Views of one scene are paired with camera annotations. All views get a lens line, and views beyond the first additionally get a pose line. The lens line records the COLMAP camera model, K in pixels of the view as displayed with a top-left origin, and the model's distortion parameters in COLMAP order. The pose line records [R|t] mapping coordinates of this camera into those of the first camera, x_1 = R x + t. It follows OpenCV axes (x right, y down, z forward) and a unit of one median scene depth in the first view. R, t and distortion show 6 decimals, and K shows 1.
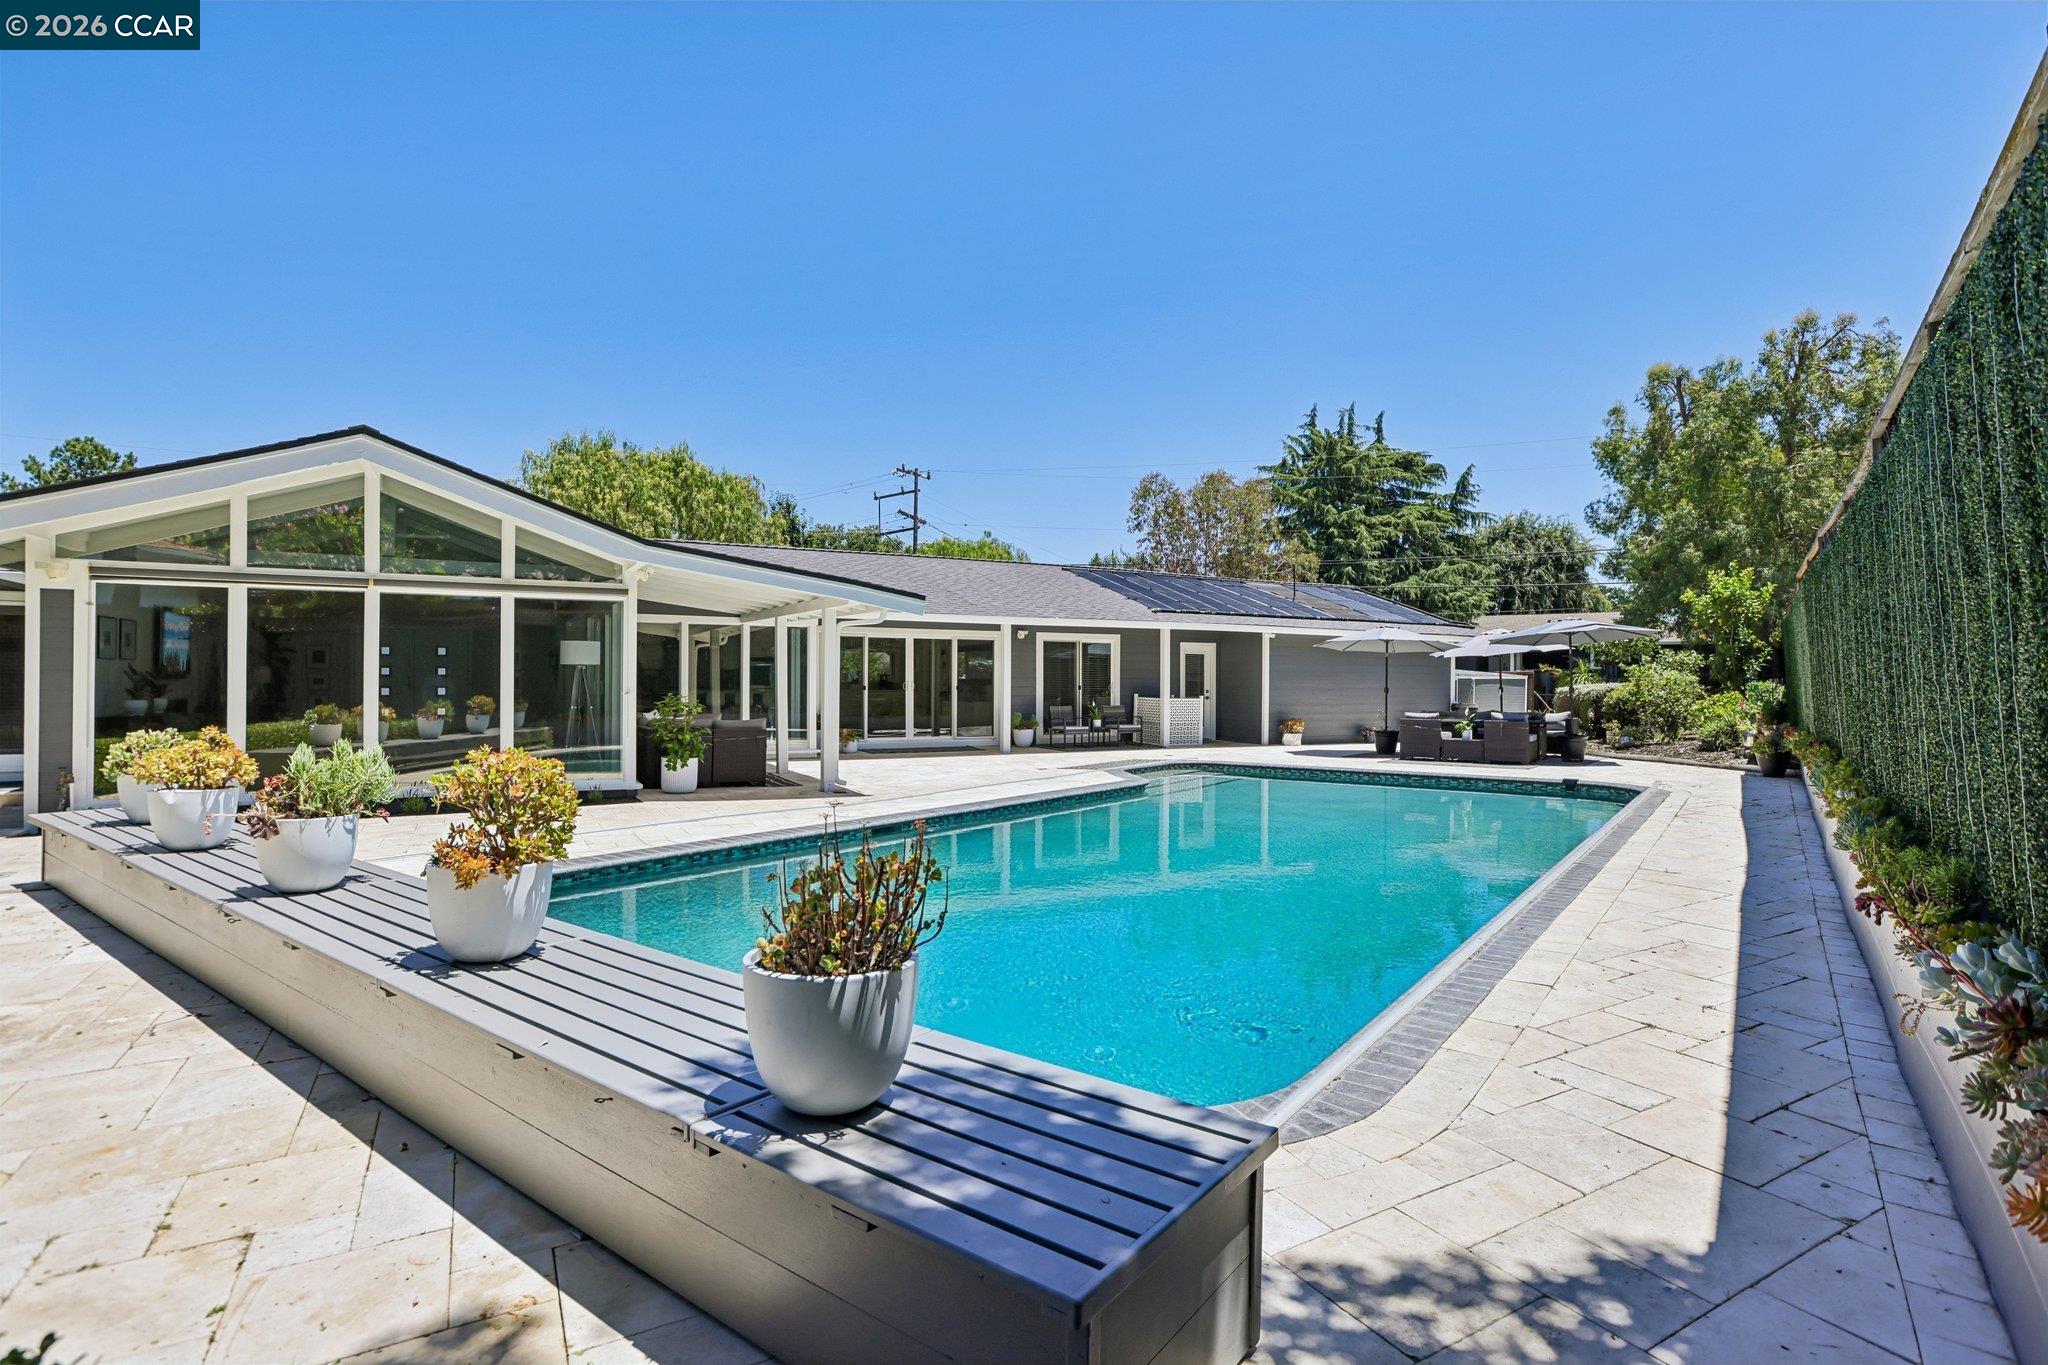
lens RADIAL K [[955.5, 0, 1025.4], [0, 955.5, 683.3], [0, 0, 1]] dist [-0.005094, 0.001645]
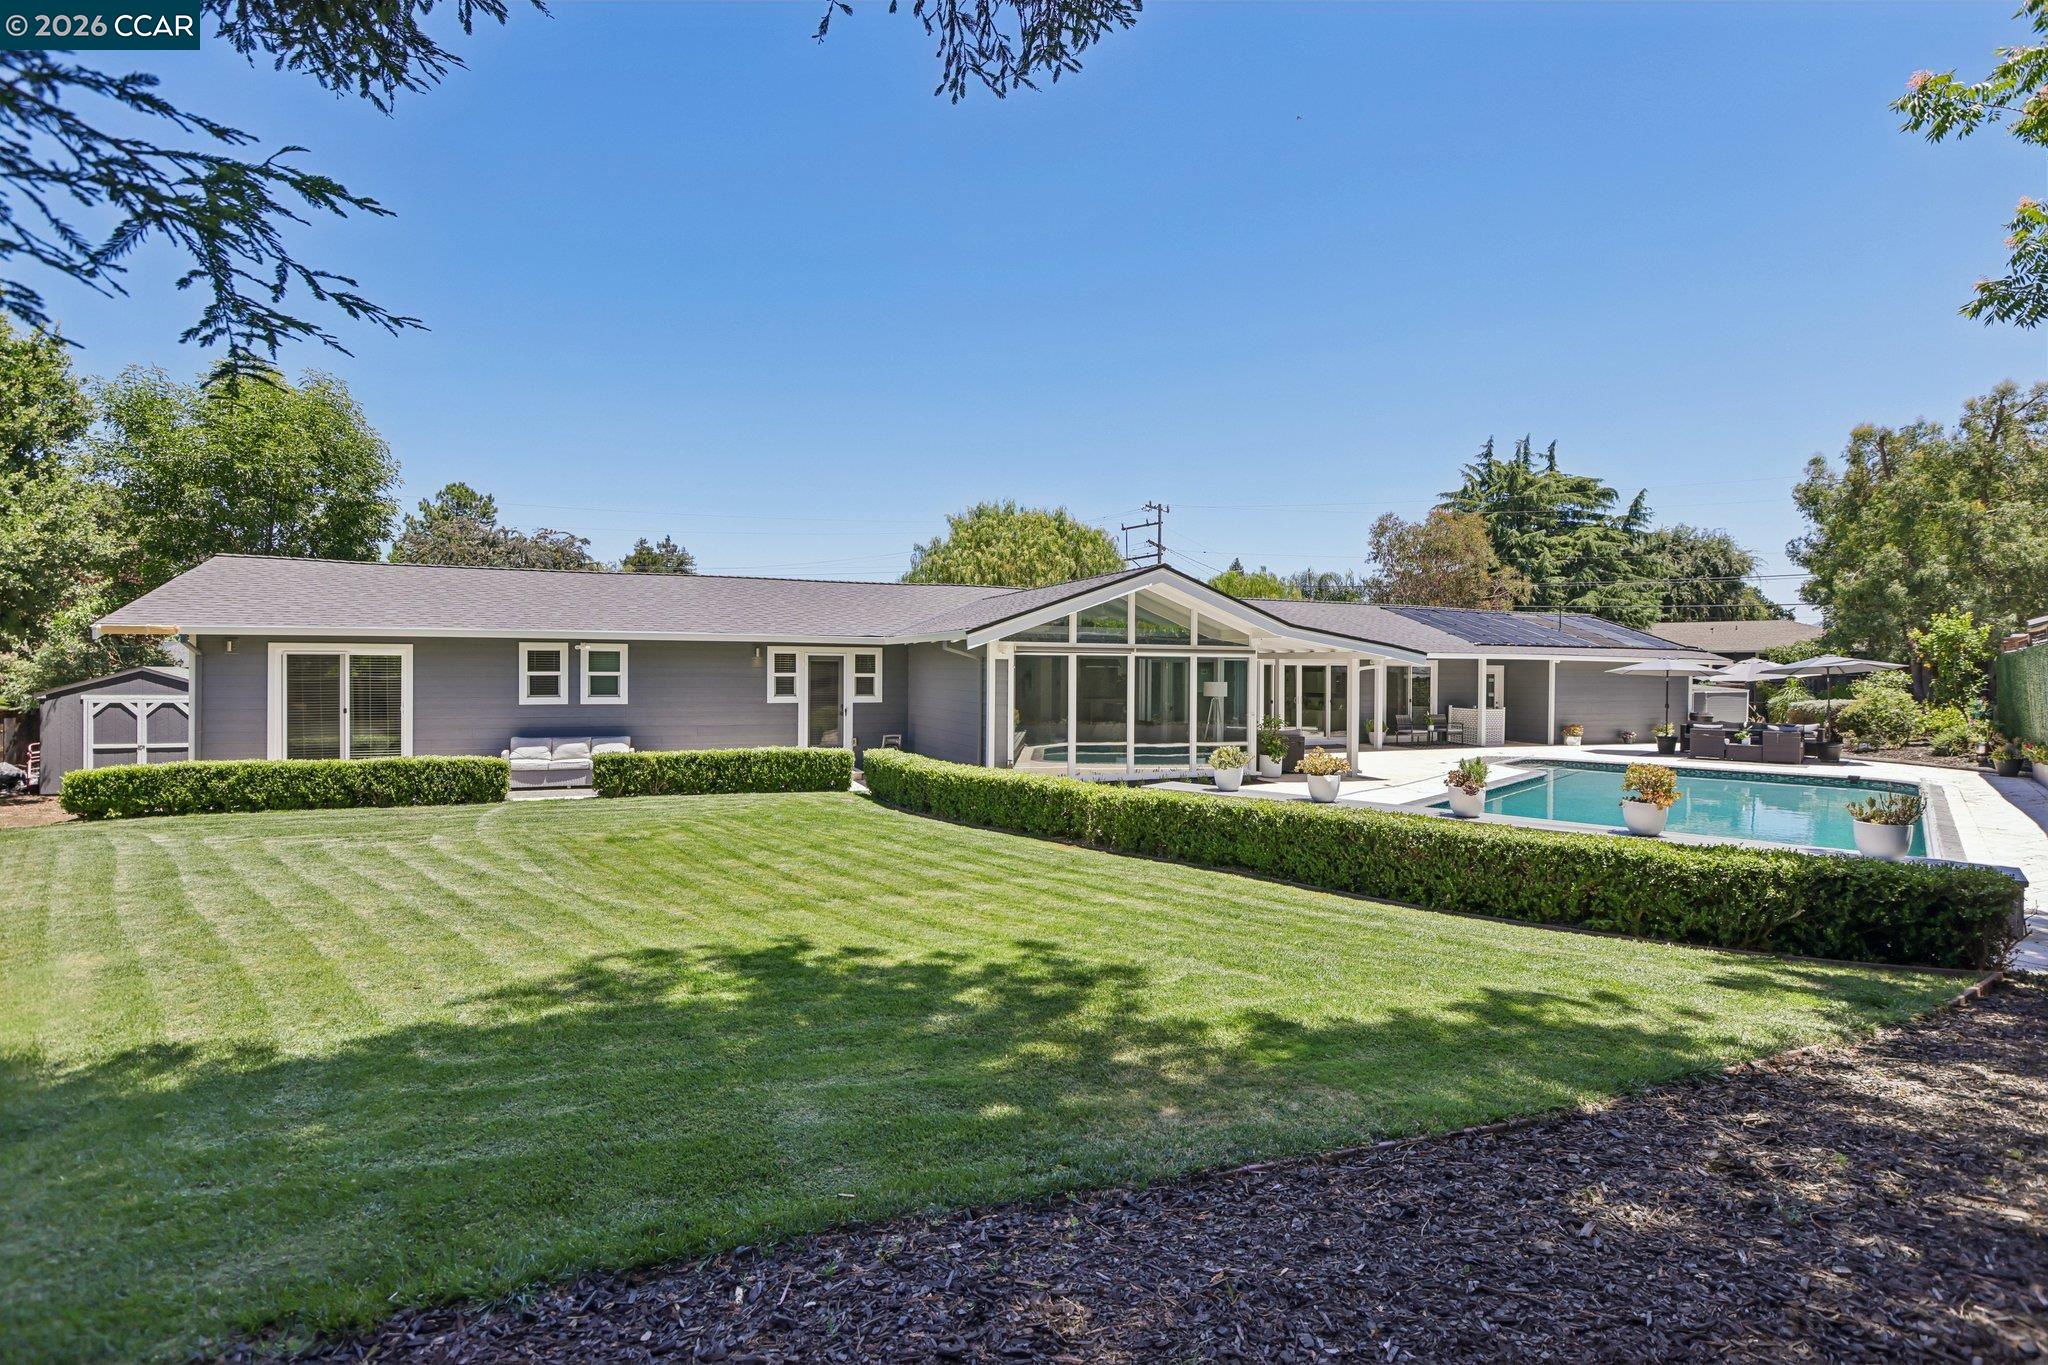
lens RADIAL K [[946.2, 0, 1020.1], [0, 946.2, 676.0], [0, 0, 1]] dist [0.017755, 0.000641]
pose [[0.997336, 0.004836, -0.072789, -0.301659], [-0.004414, 0.999972, 0.005961, -0.027204], [0.072815, -0.005623, 0.997330, -0.277923]]
